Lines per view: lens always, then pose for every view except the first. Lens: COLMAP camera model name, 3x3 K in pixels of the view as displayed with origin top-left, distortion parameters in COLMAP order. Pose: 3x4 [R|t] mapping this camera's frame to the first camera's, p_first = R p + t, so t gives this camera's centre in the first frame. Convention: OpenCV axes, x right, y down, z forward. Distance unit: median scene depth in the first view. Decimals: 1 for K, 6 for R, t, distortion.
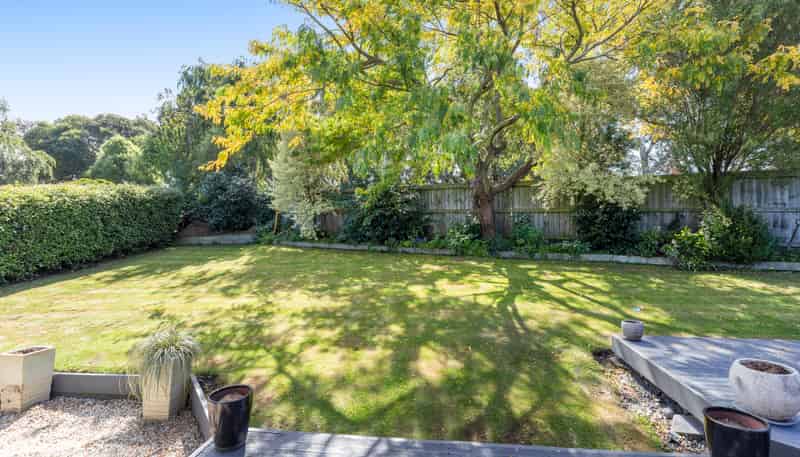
lens RADIAL K [[367.6, 0, 404.5], [0, 367.6, 224.0], [0, 0, 1]] dist [0.000581, -0.000100]
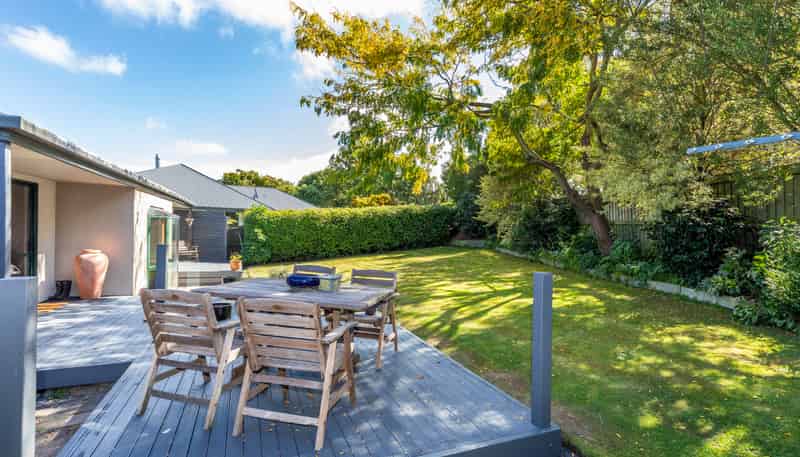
lens RADIAL K [[367.6, 0, 404.5], [0, 367.6, 224.0], [0, 0, 1]] dist [0.000581, -0.000100]
pose [[0.529655, 0.014177, -0.848095, 0.733063], [-0.042128, 0.999066, -0.009609, -0.005766], [0.847166, 0.040818, 0.529758, 0.133082]]
